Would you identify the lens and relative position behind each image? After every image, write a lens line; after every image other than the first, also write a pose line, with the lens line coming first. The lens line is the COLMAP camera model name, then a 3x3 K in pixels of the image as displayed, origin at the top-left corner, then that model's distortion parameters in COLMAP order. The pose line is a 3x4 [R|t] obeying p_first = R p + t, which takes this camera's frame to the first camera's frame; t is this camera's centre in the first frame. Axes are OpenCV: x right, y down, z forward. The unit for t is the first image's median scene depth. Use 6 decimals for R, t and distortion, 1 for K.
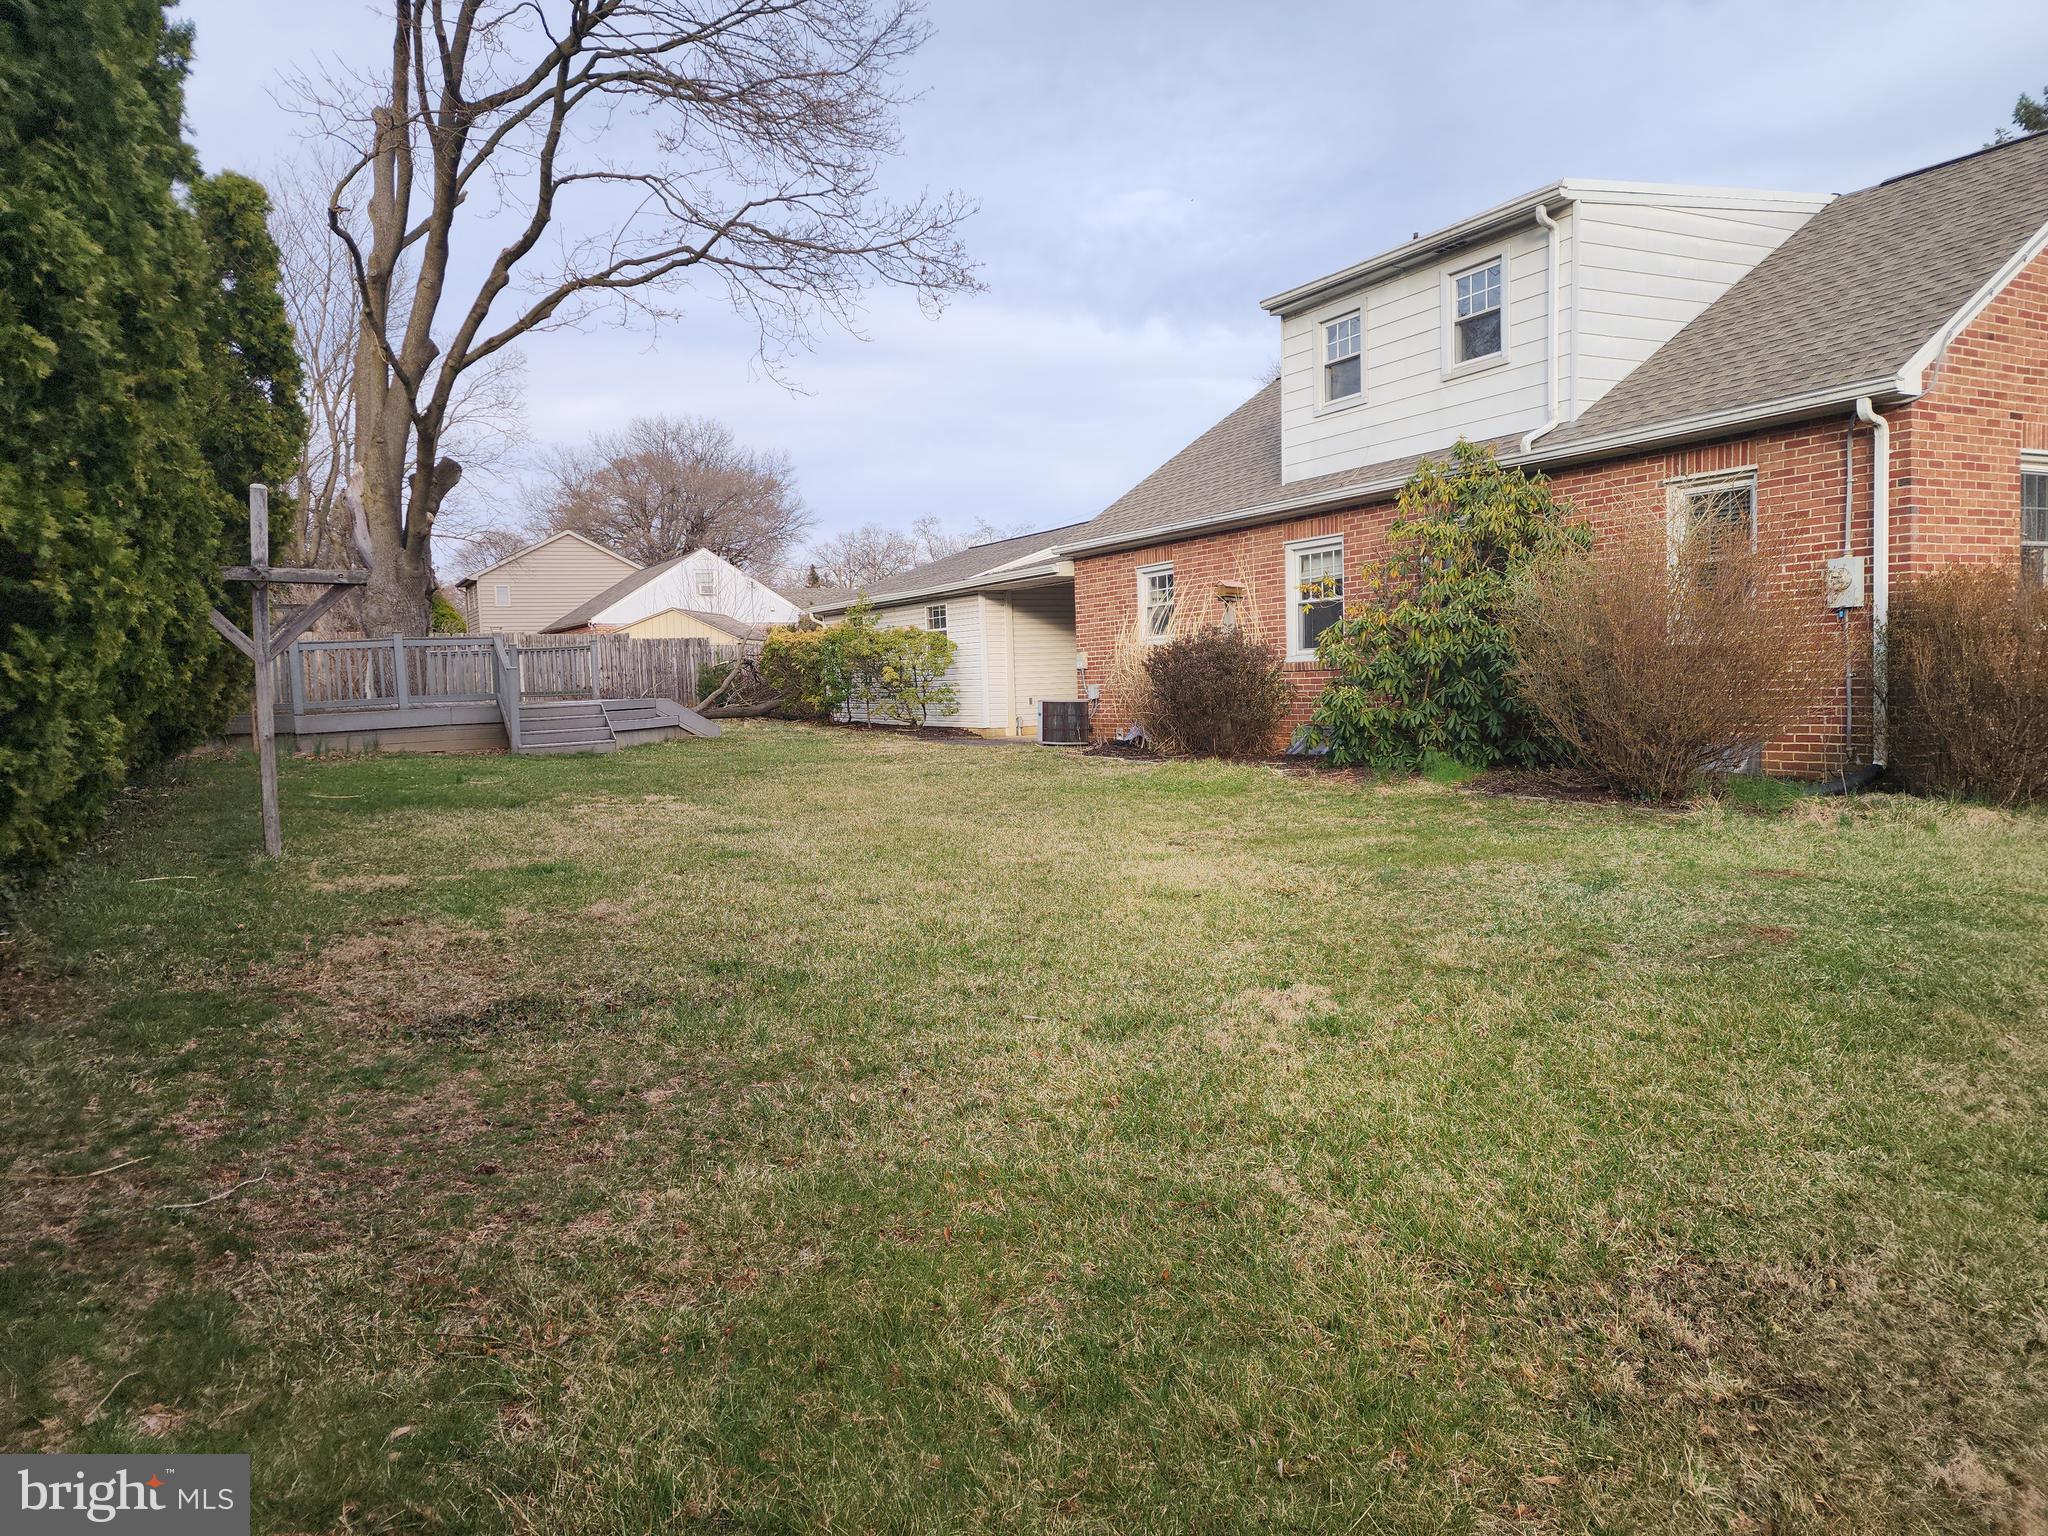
lens RADIAL K [[1386.6, 0, 1020.6], [0, 1386.6, 775.1], [0, 0, 1]] dist [0.125397, -0.122387]
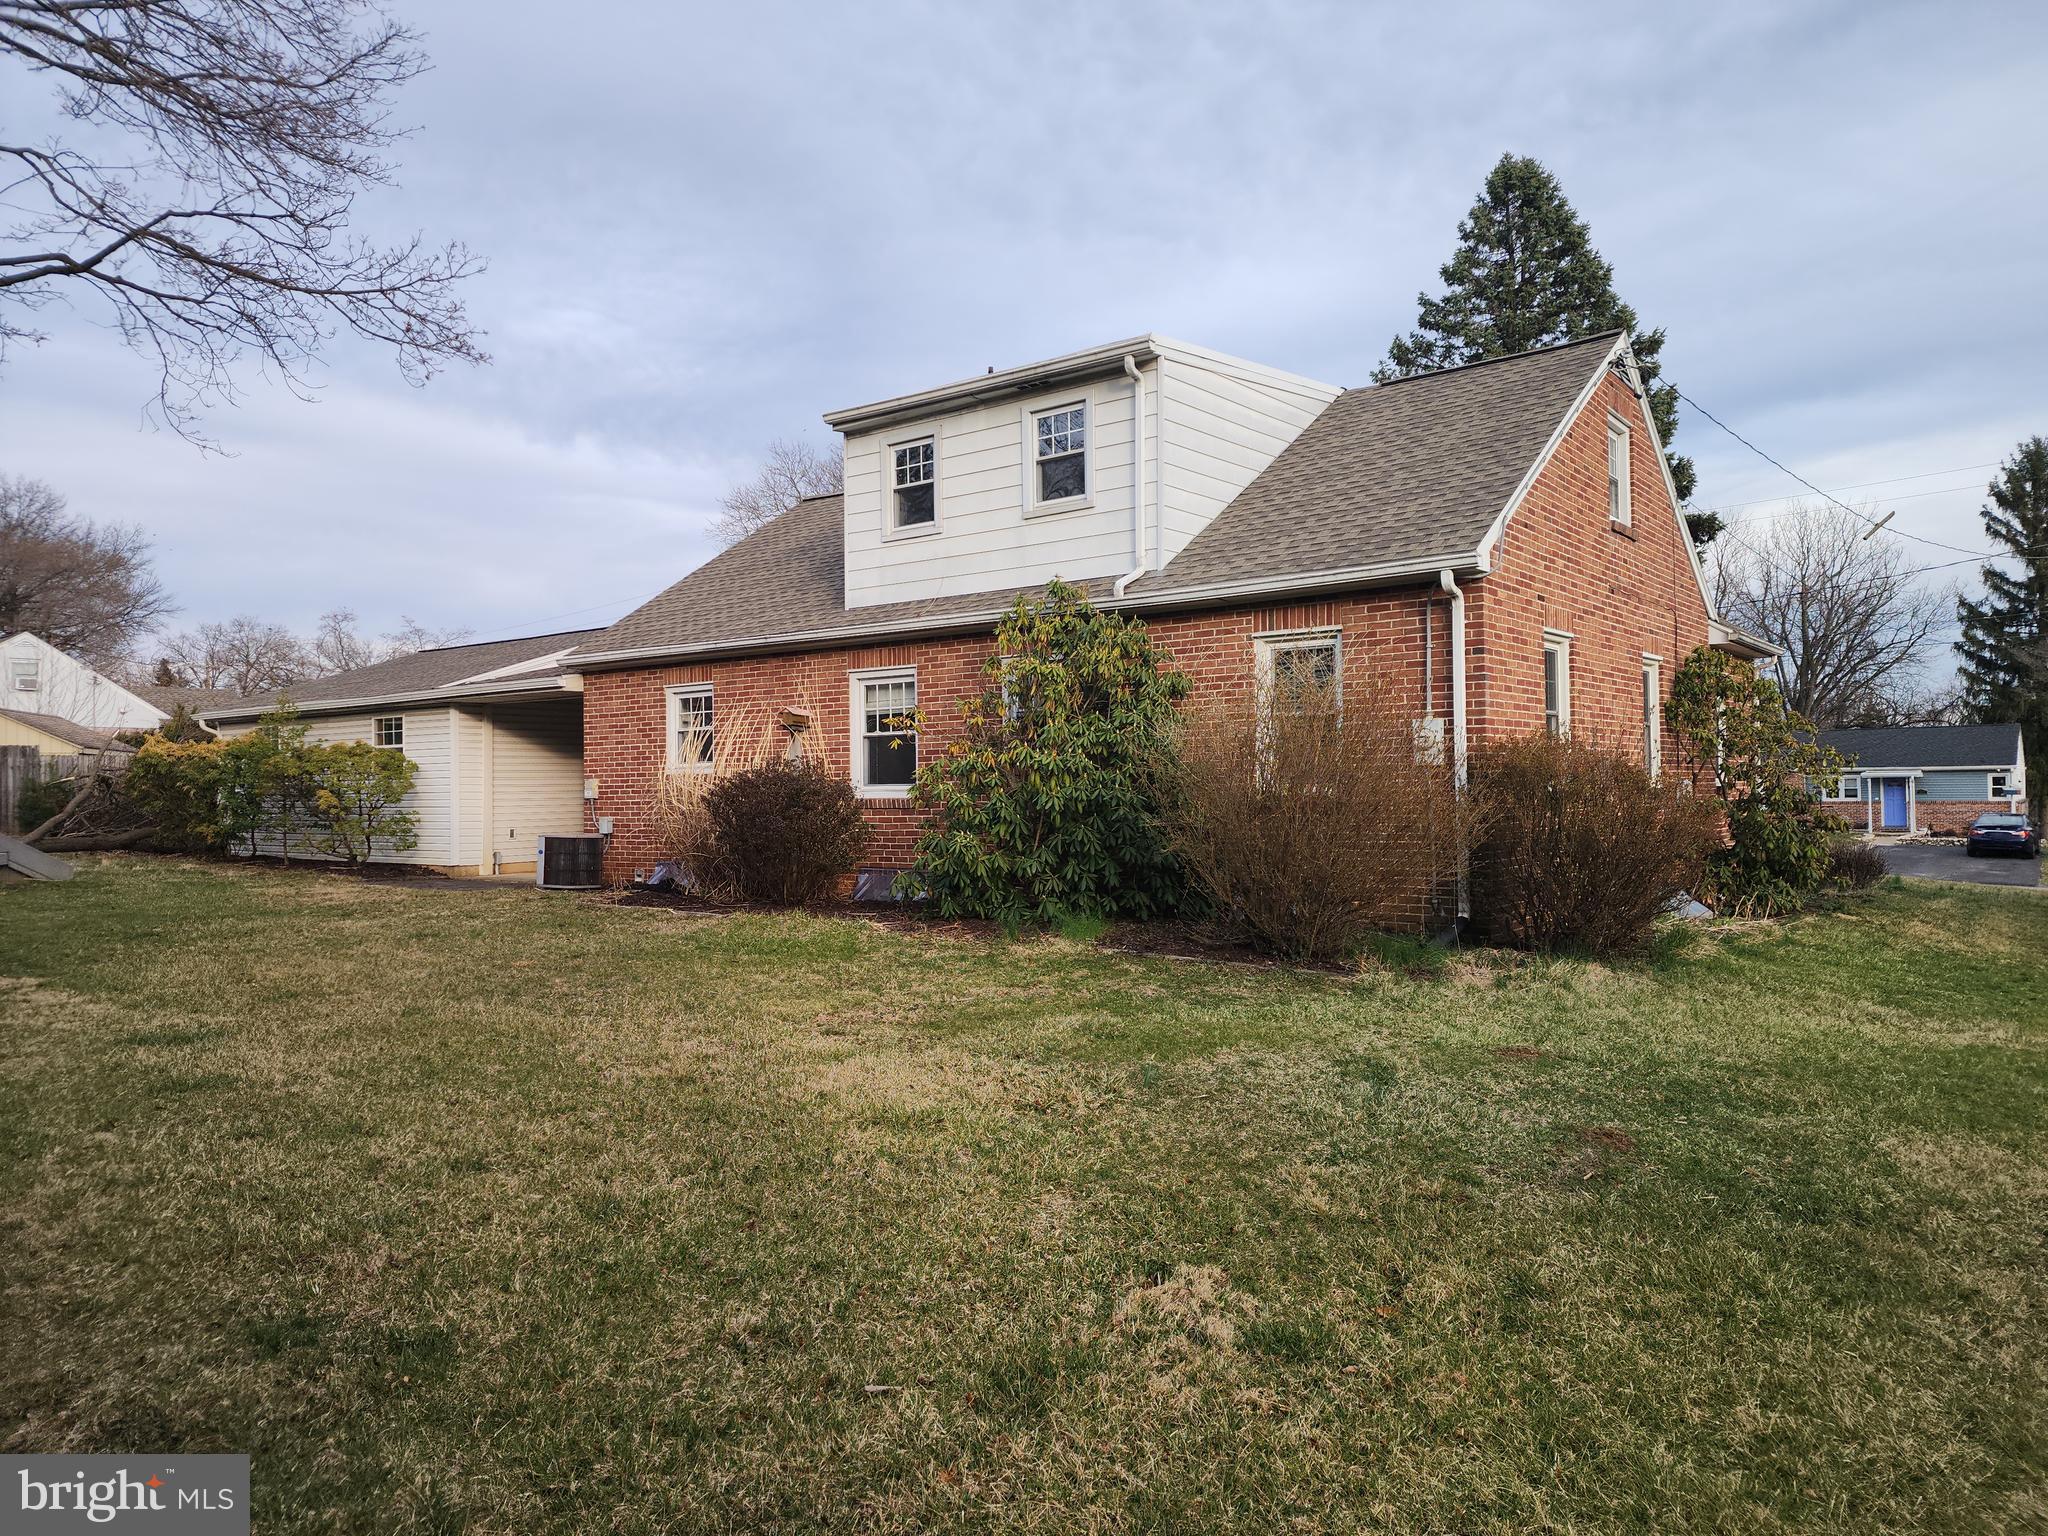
lens RADIAL K [[1386.2, 0, 1019.5], [0, 1386.2, 767.1], [0, 0, 1]] dist [0.092339, -0.064694]
pose [[0.919805, 0.025700, 0.391533, -0.076816], [0.010836, 0.995808, -0.090821, -0.020530], [-0.392226, 0.087780, 0.915671, 0.138576]]
